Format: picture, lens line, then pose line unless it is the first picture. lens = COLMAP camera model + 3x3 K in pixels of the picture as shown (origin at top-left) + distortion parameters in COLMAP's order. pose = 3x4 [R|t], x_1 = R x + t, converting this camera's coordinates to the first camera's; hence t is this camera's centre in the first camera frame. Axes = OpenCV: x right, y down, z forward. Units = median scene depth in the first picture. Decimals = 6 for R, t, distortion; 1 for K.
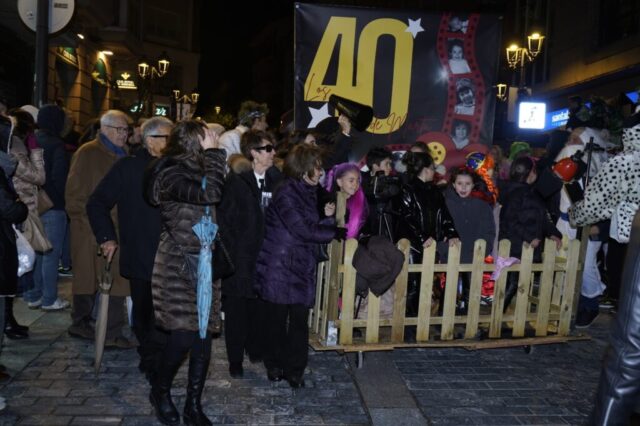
lens RADIAL K [[662.0, 0, 323.6], [0, 662.0, 215.7], [0, 0, 1]] dist [0.006311, 0.000000]
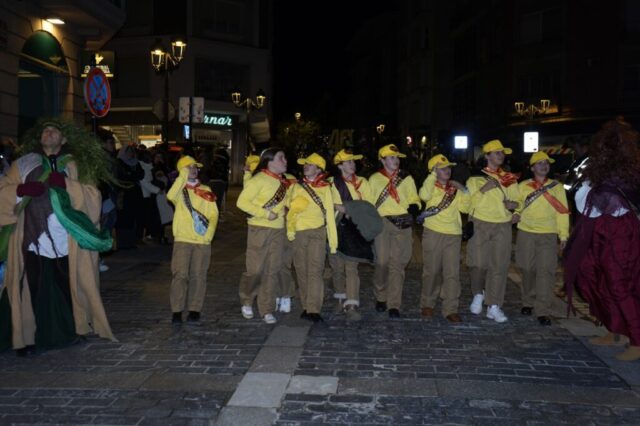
lens RADIAL K [[662.0, 0, 320.3], [0, 662.0, 210.3], [0, 0, 1]] dist [0.006311, 0.000000]
pose [[0.983778, -0.030962, -0.176698, 0.045417], [0.026429, 0.999260, -0.027952, -0.038180], [0.177433, 0.022828, 0.983868, 0.452050]]
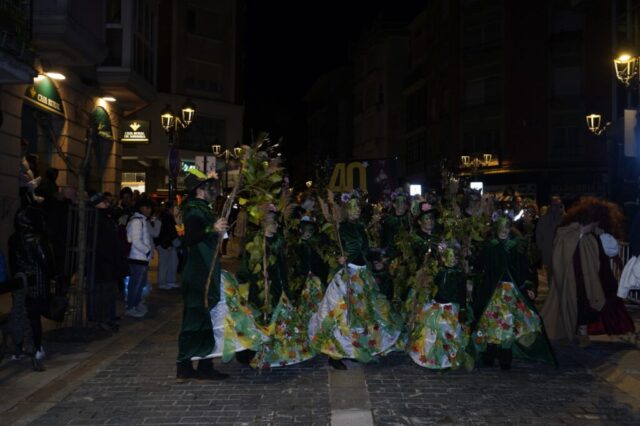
lens RADIAL K [[662.0, 0, 320.5], [0, 662.0, 208.6], [0, 0, 1]] dist [0.006311, 0.000000]
pose [[0.994482, -0.039306, -0.097266, 0.013859], [0.030283, 0.995246, -0.092562, -0.027107], [0.100442, 0.089106, 0.990945, 0.240441]]
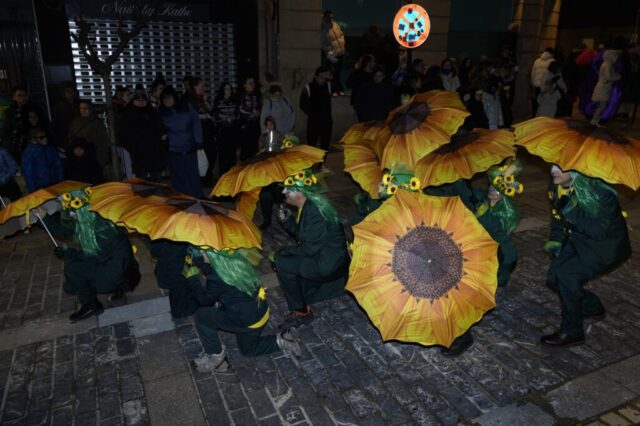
lens RADIAL K [[512.0, 0, 317.7], [0, 512.0, 214.2], [0, 0, 1]] dist [-0.006551, 0.002391]
pose [[0.321660, 0.248184, -0.913750, 0.228257], [-0.035174, 0.967503, 0.250402, -0.095161], [0.946202, -0.048404, 0.319937, 0.680199]]
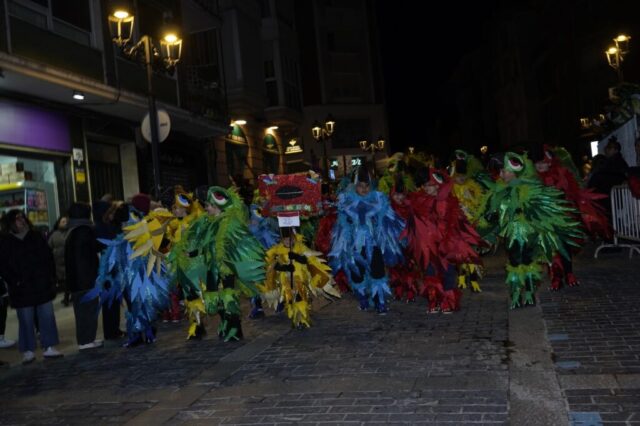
lens RADIAL K [[662.0, 0, 317.1], [0, 662.0, 215.2], [0, 0, 1]] dist [0.006311, 0.000000]
pose [[0.921363, -0.146119, -0.360194, 0.192959], [0.125523, 0.988855, -0.080066, 0.029667], [0.367879, 0.028557, 0.929435, -0.136313]]
